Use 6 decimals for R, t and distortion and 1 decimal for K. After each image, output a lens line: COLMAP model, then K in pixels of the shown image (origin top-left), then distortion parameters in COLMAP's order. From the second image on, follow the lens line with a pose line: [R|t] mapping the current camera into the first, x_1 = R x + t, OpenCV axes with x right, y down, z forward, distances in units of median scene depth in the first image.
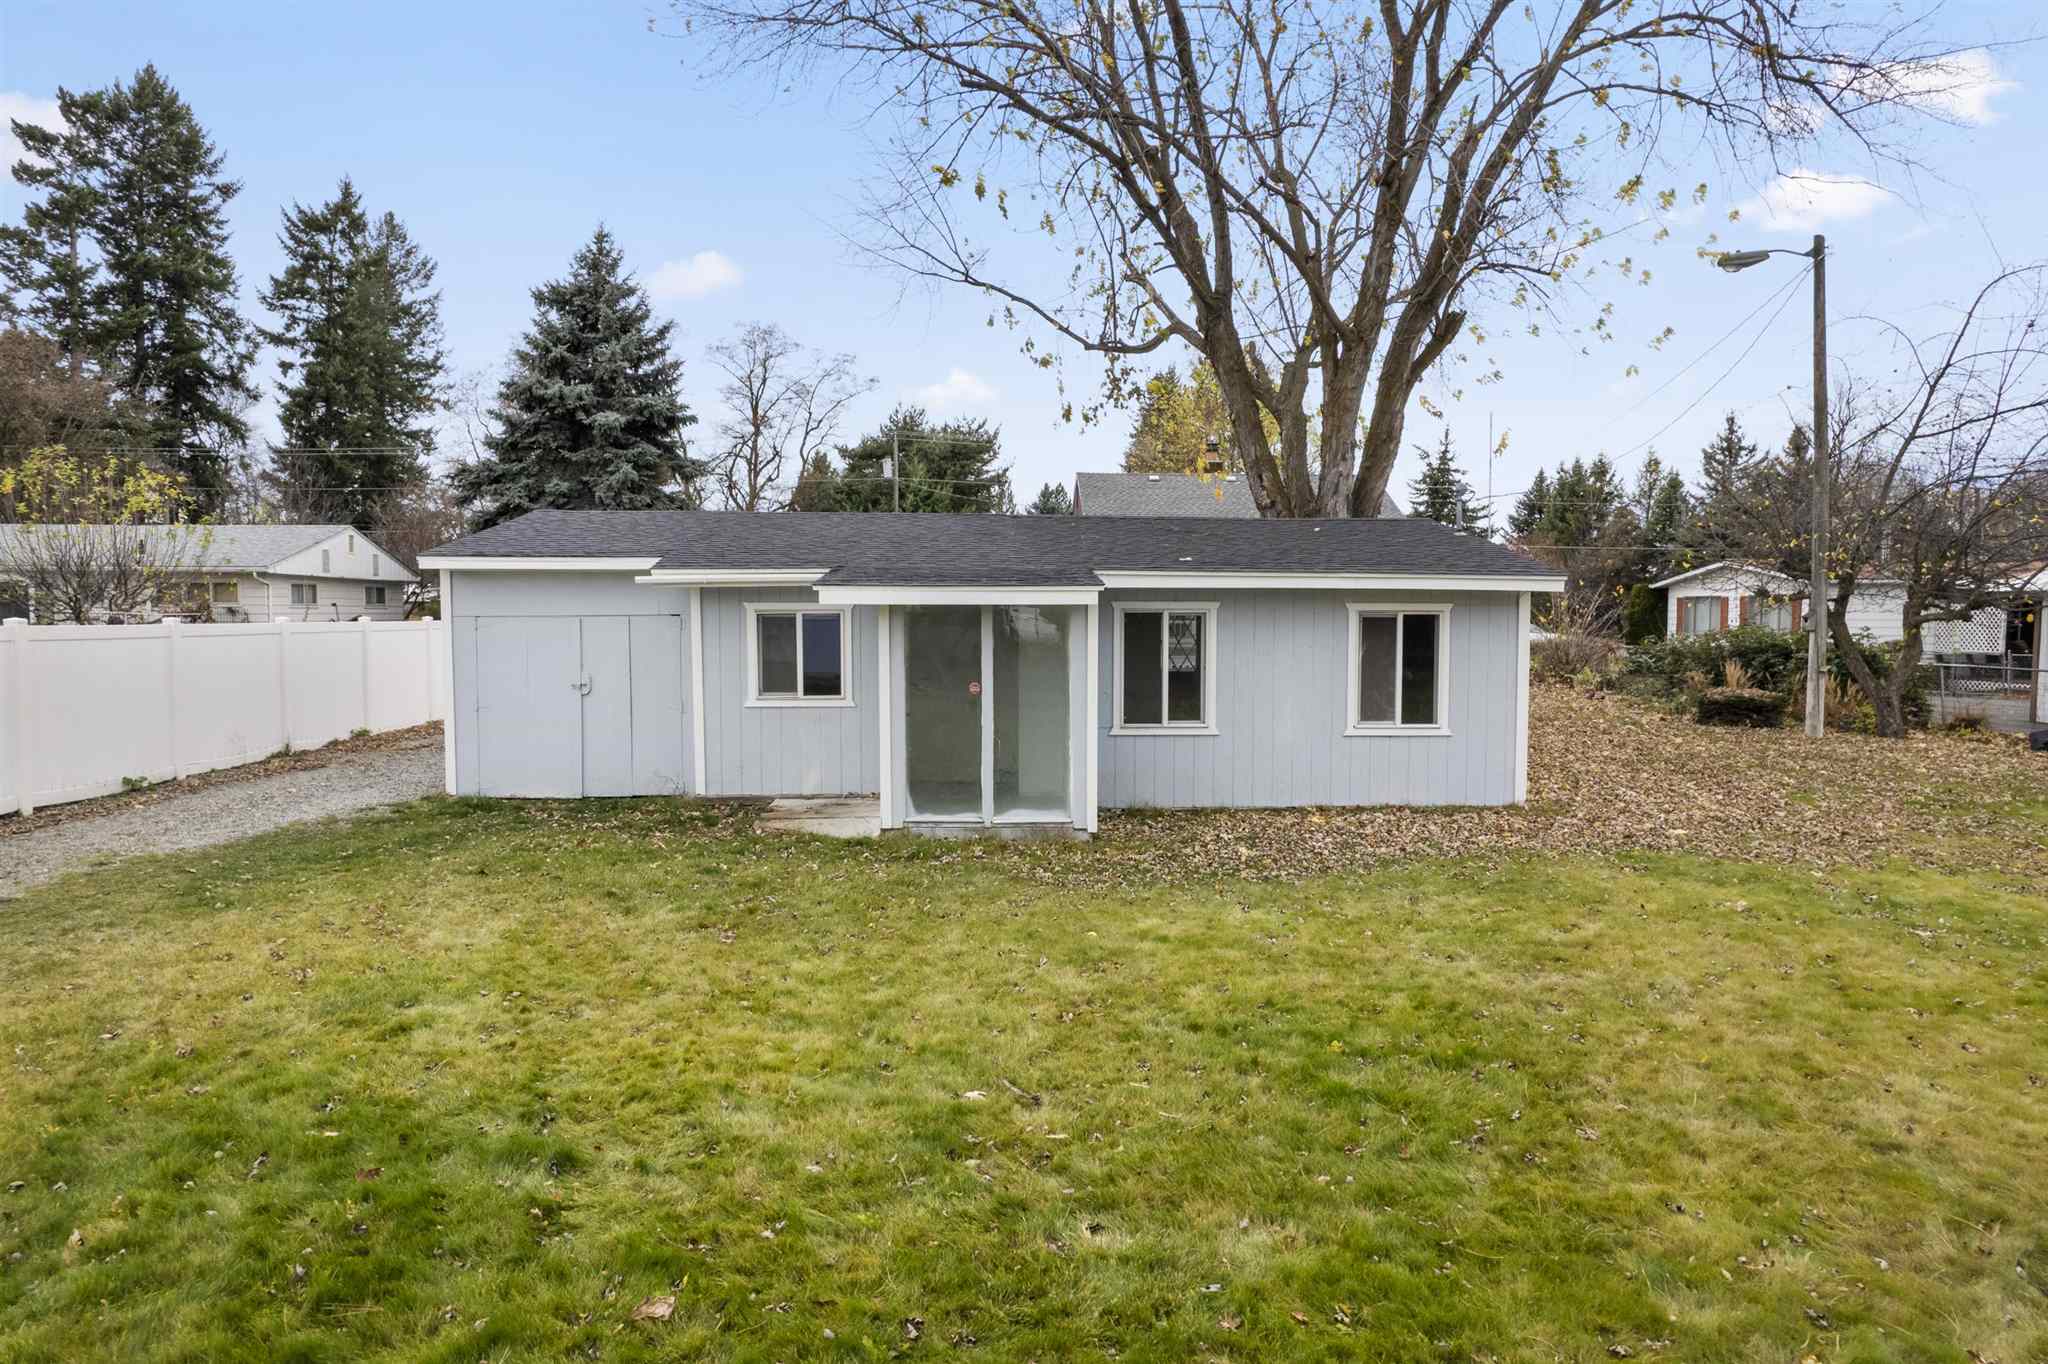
lens RADIAL K [[1312.4, 0, 1024.0], [0, 1312.4, 682.0], [0, 0, 1]] dist [-0.077785, 0.070831]
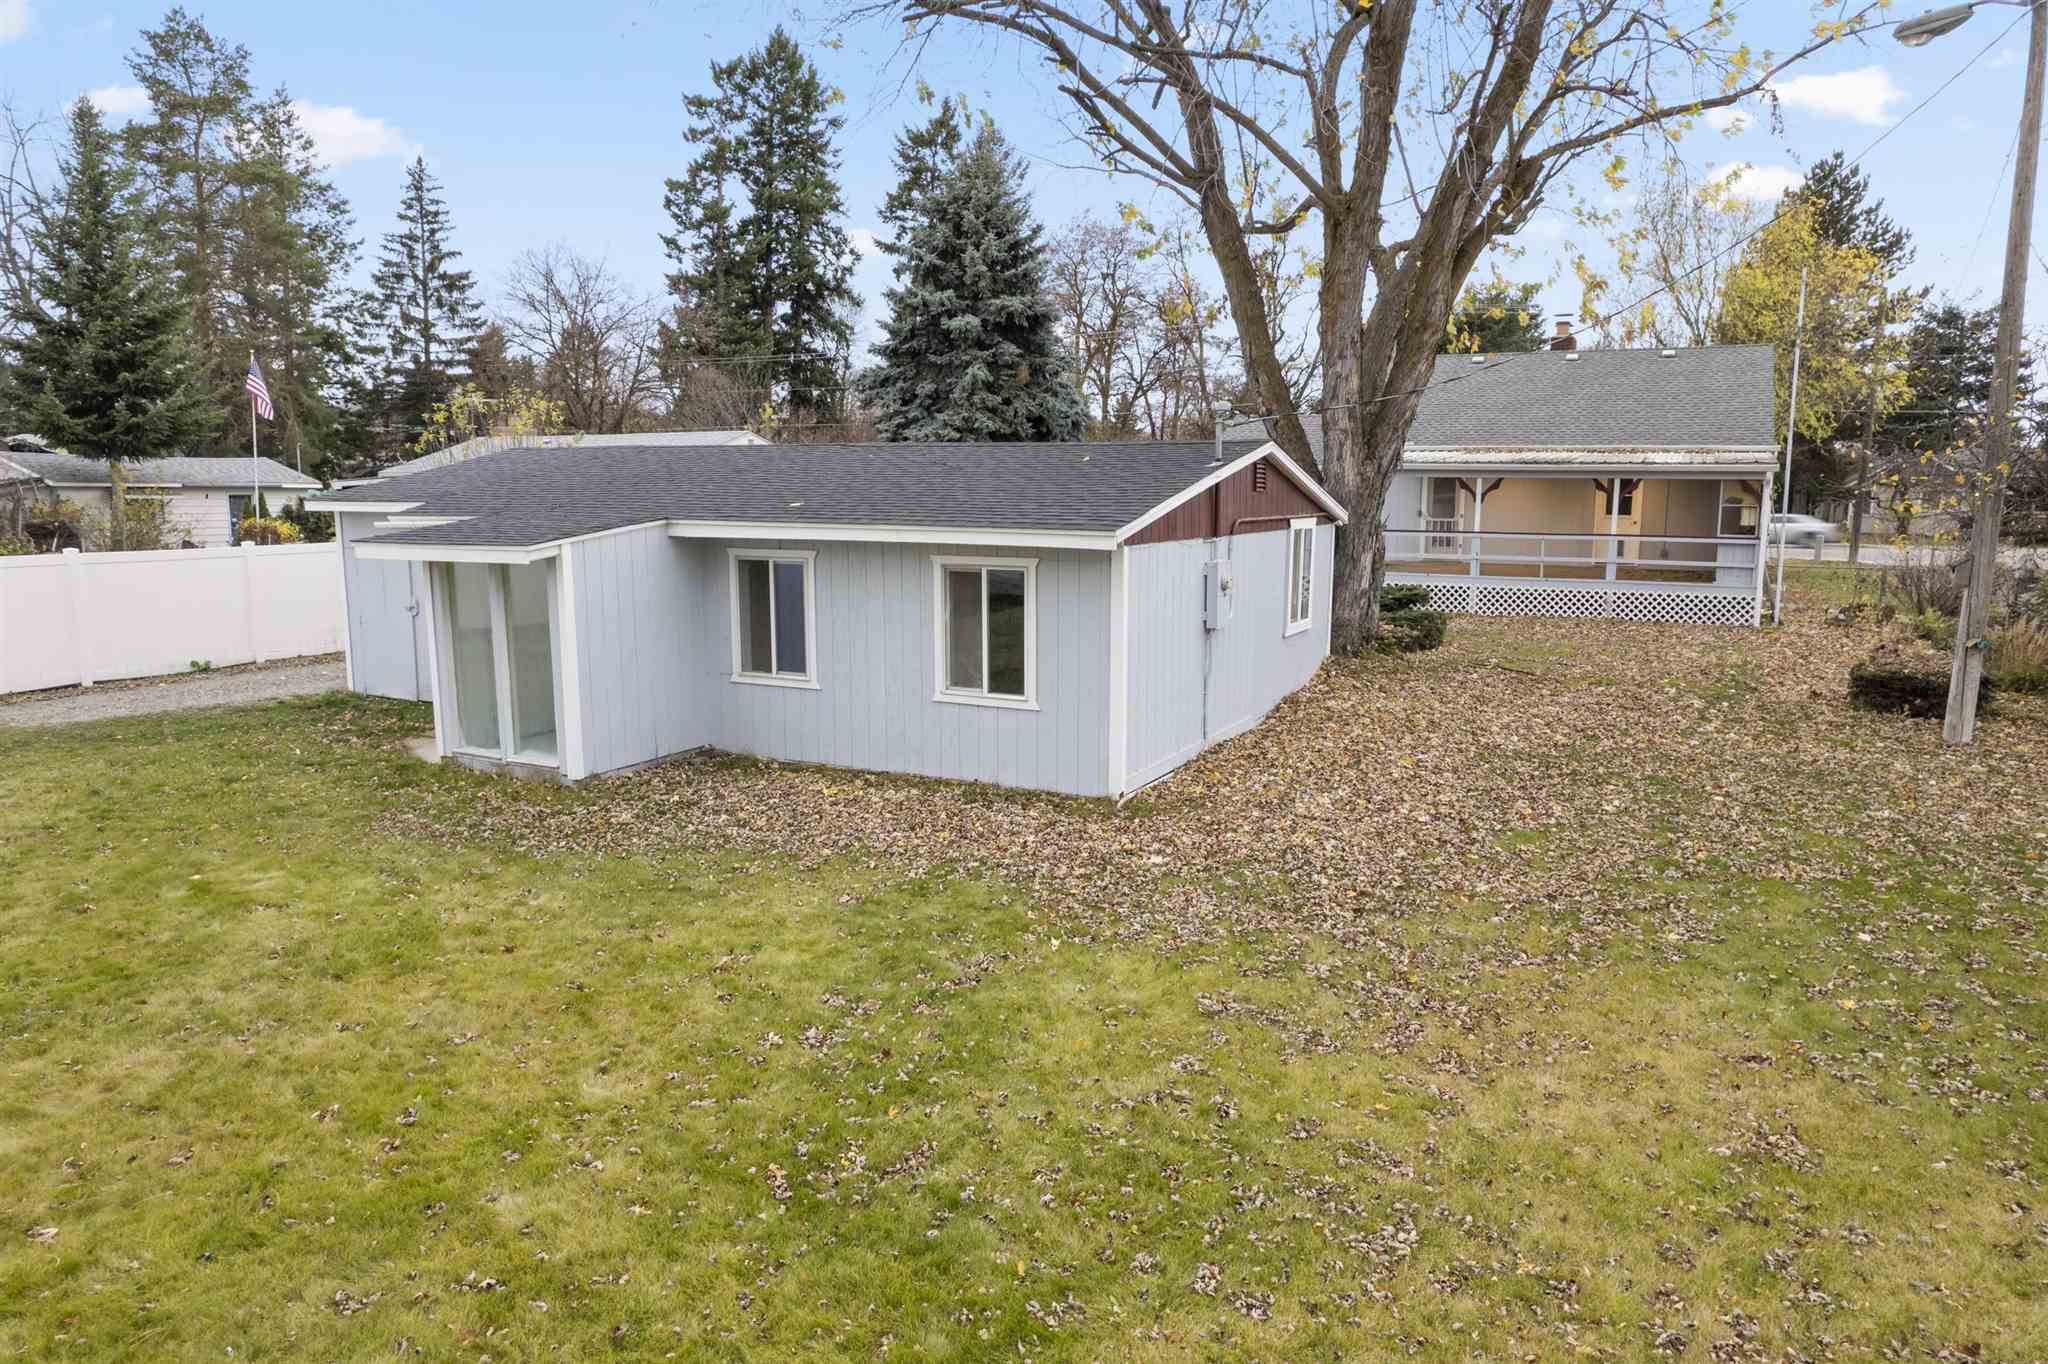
lens RADIAL K [[1312.4, 0, 1024.0], [0, 1312.4, 682.0], [0, 0, 1]] dist [-0.077785, 0.070831]
pose [[0.872252, 0.073097, -0.483562, 0.129664], [-0.025522, 0.994223, 0.104254, -0.012118], [0.488390, -0.078594, 0.869079, 0.040795]]
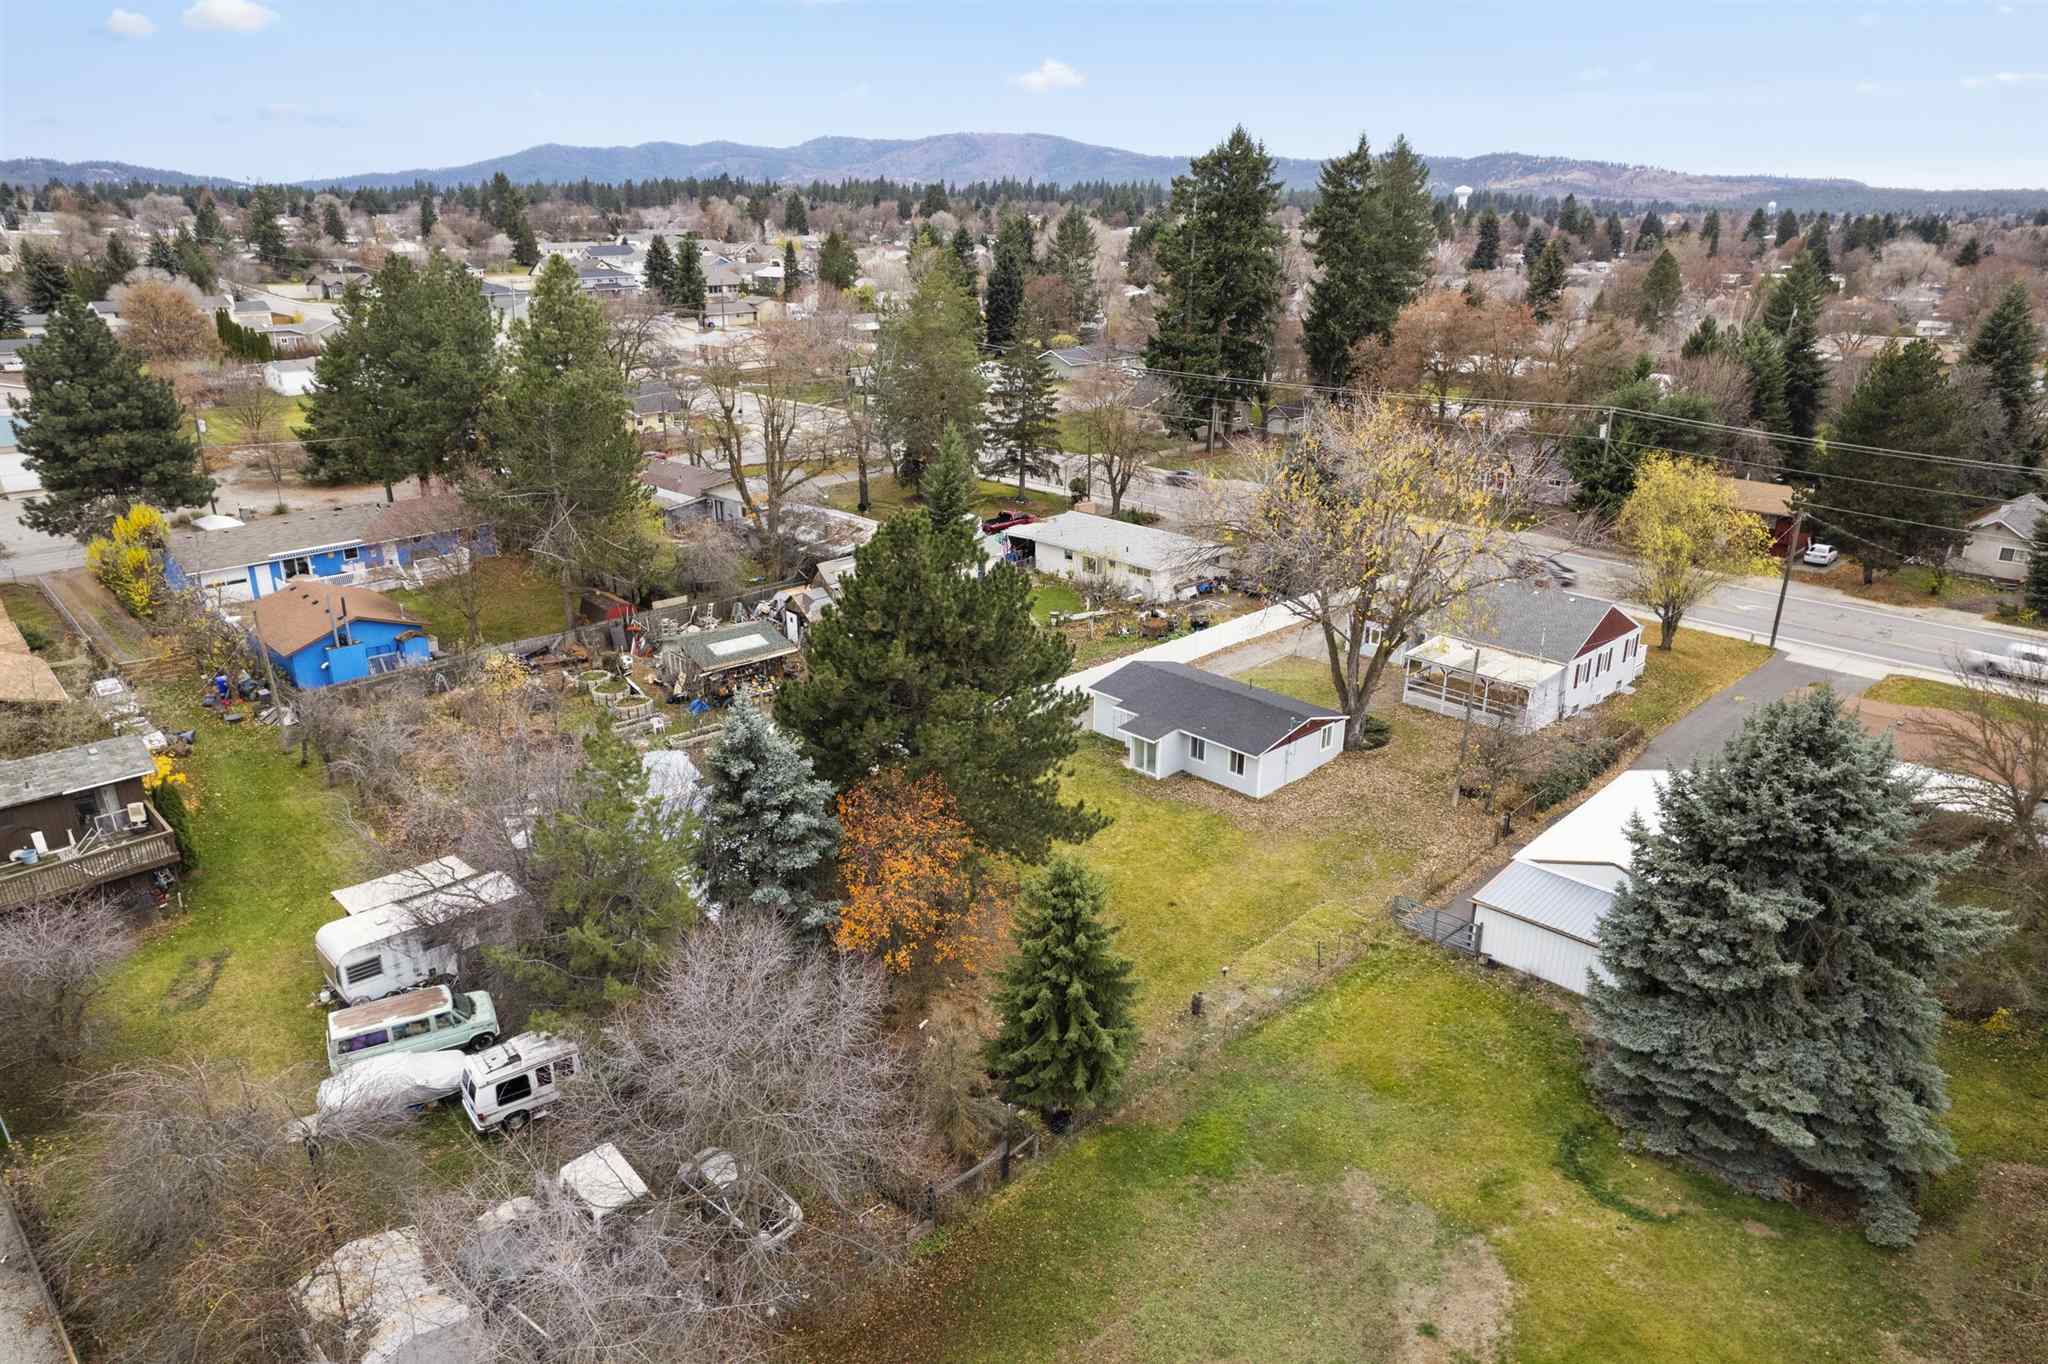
lens RADIAL K [[1312.4, 0, 1024.0], [0, 1312.4, 682.0], [0, 0, 1]] dist [-0.077785, 0.070831]
pose [[0.665078, 0.252150, -0.702917, 0.520575], [-0.040020, 0.951953, 0.303618, -0.290697], [0.745701, -0.173799, 0.643214, -0.438567]]
